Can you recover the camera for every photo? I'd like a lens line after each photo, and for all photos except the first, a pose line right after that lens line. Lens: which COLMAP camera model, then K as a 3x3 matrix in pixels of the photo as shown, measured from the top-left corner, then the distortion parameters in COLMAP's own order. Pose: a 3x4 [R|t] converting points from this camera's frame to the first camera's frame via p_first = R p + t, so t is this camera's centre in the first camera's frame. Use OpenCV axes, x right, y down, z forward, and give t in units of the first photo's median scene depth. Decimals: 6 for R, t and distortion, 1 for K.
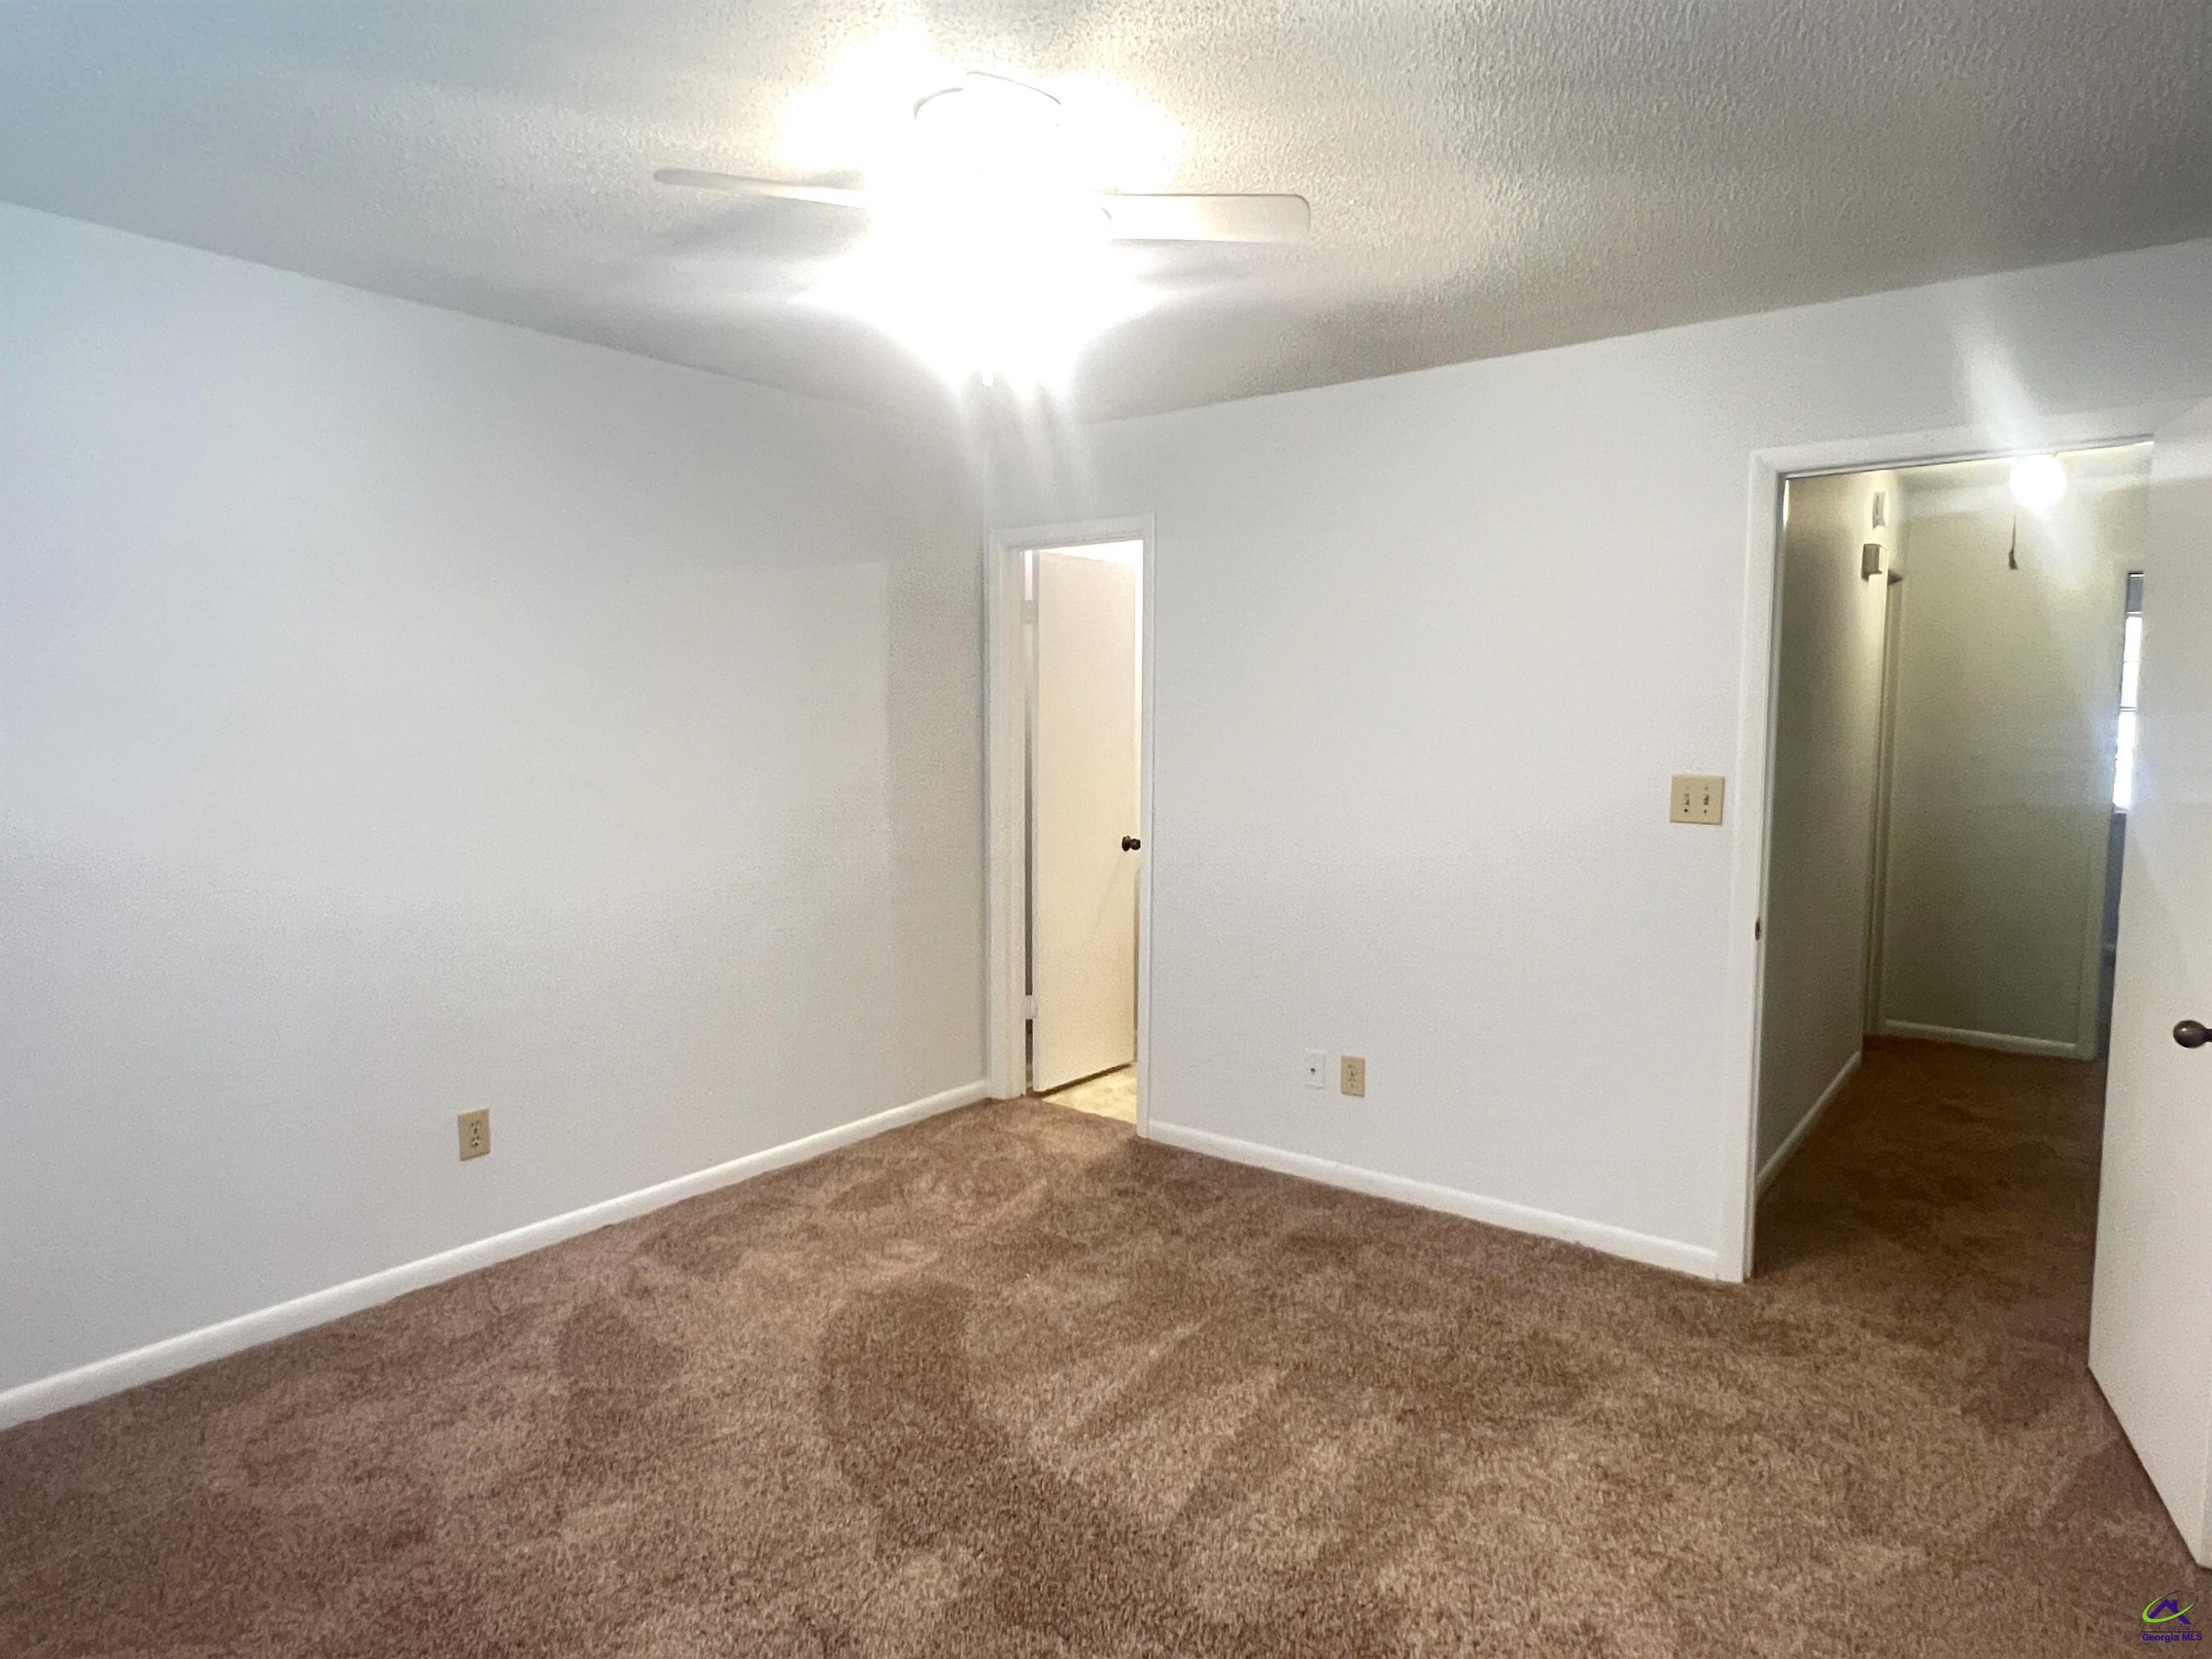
lens RADIAL K [[1300.4, 0, 1108.9], [0, 1300.4, 823.7], [0, 0, 1]] dist [-0.004248, -0.001138]
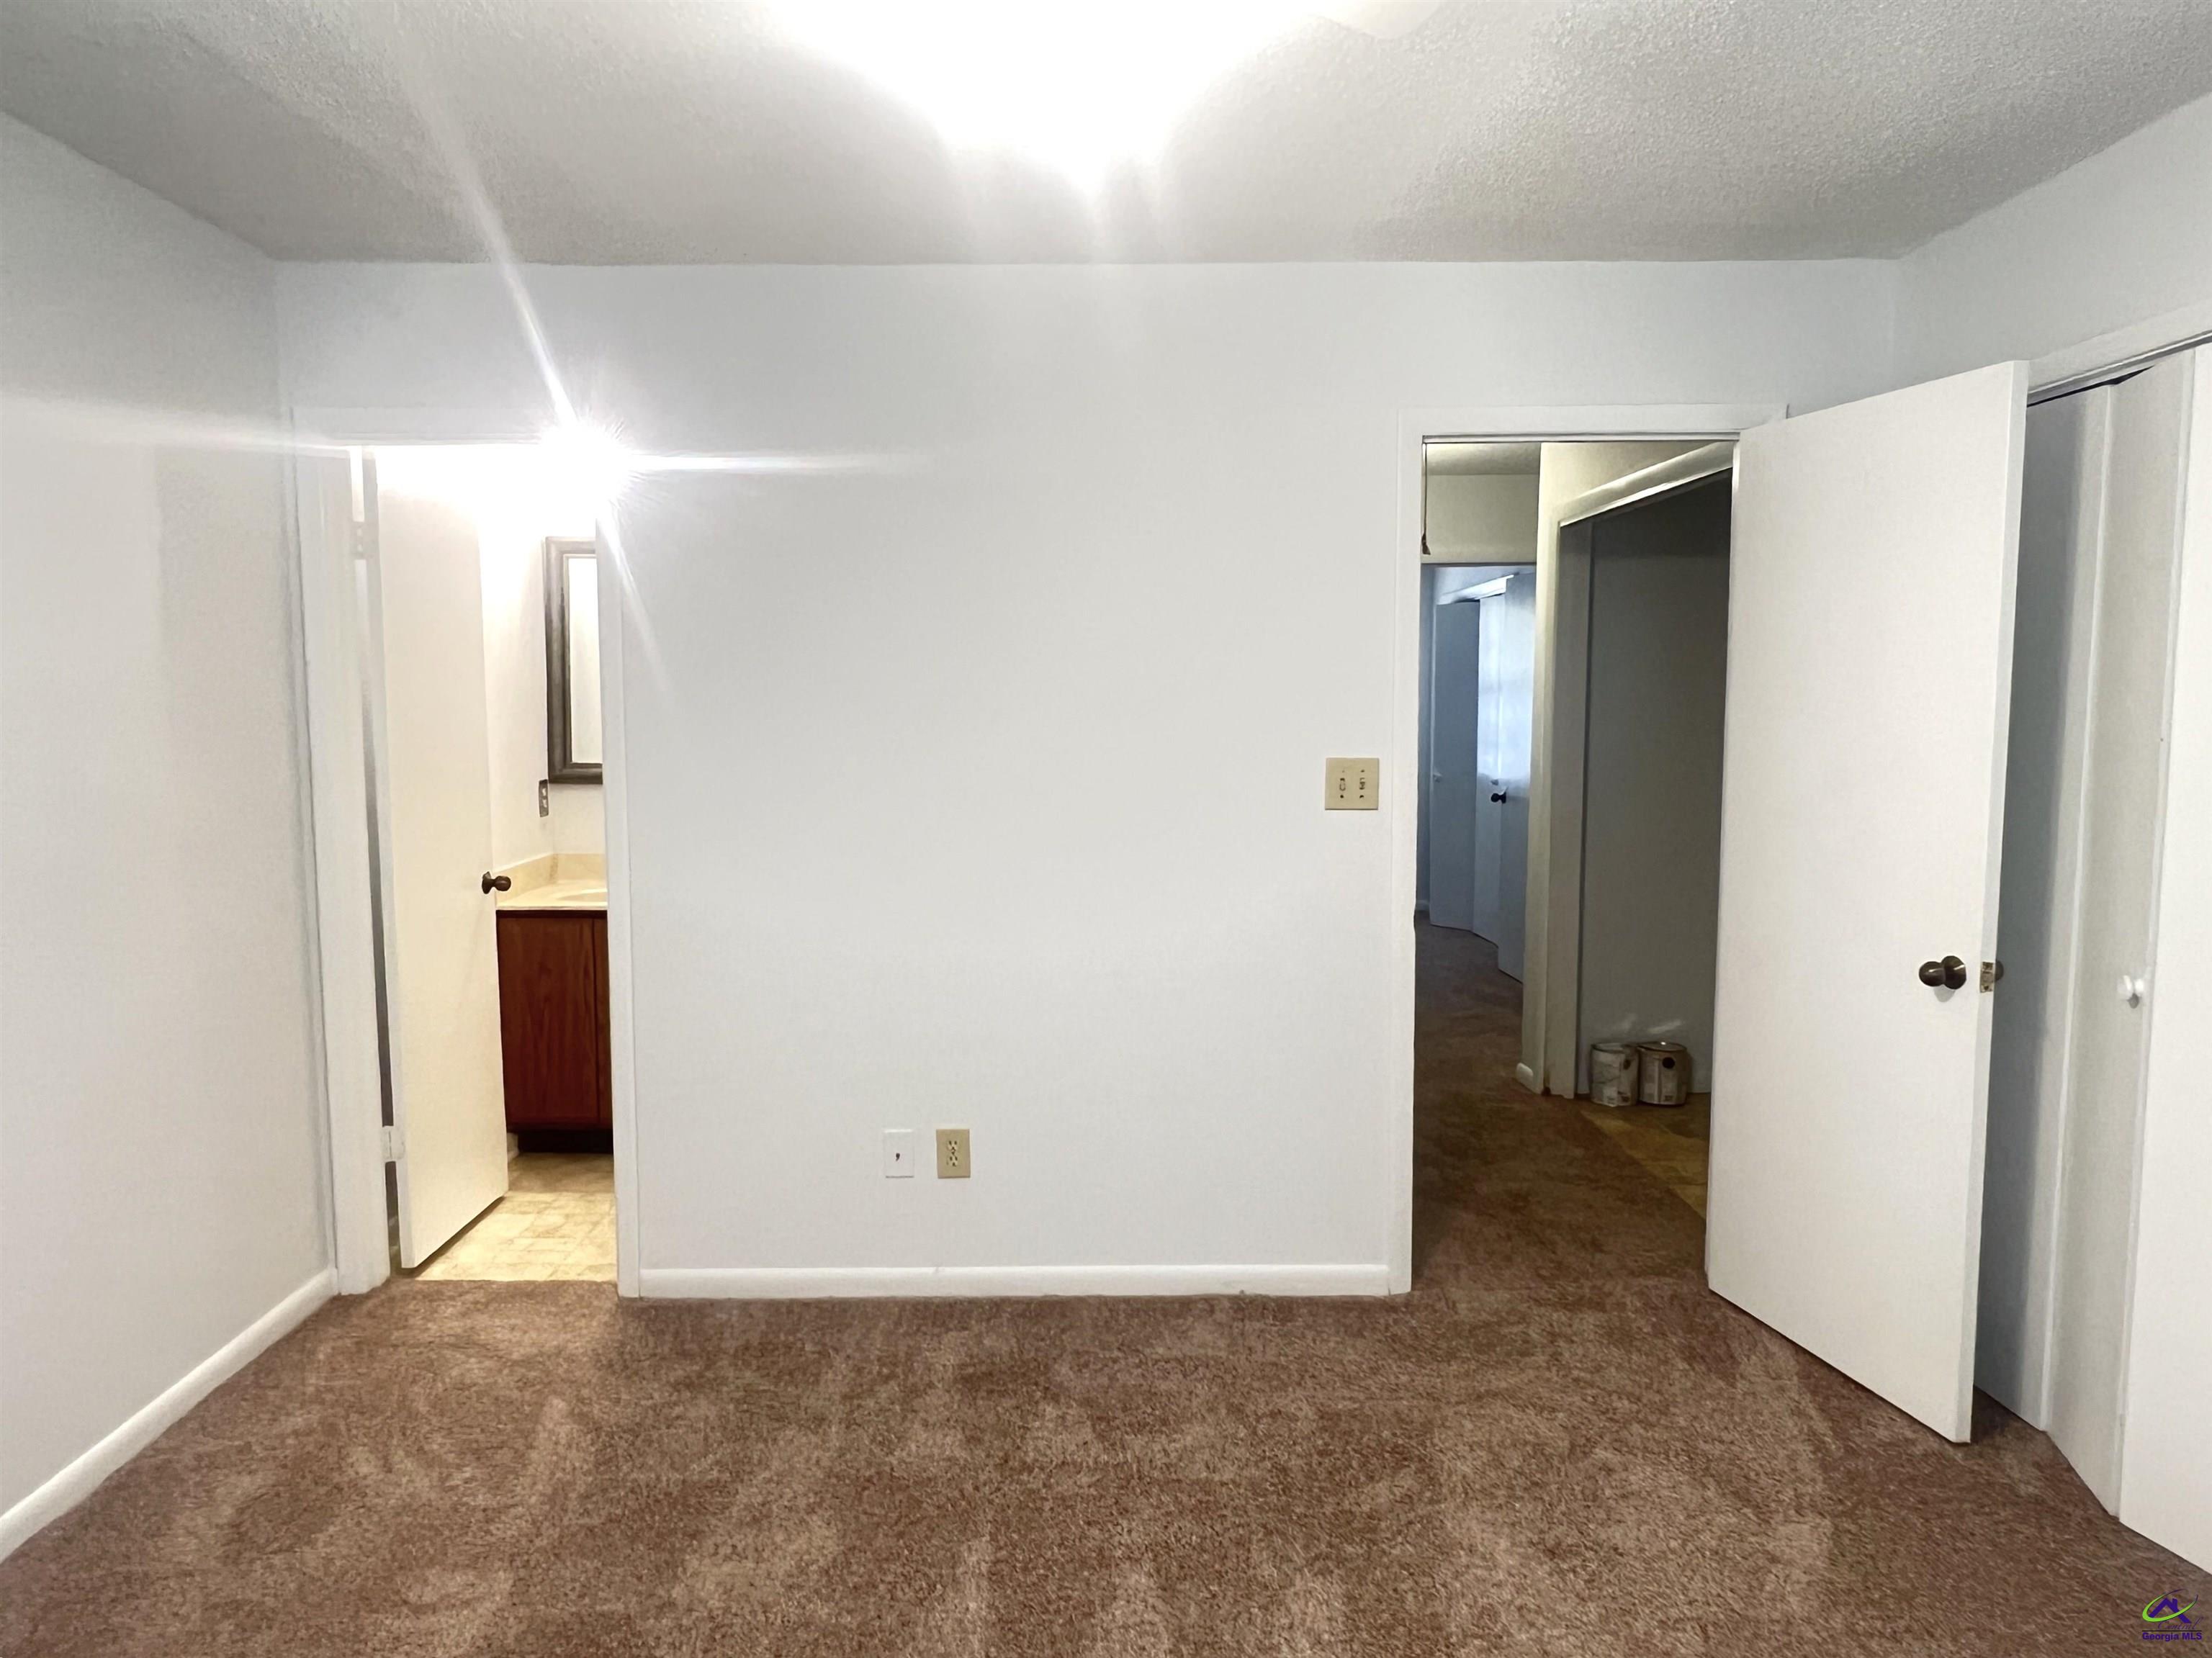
lens RADIAL K [[1457.3, 0, 1103.1], [0, 1457.3, 831.8], [0, 0, 1]] dist [0.000684, -0.006181]
pose [[0.793214, -0.062011, 0.605777, -0.278366], [0.058194, 0.997968, 0.025957, -0.019131], [-0.606156, 0.014663, 0.795211, 0.253604]]
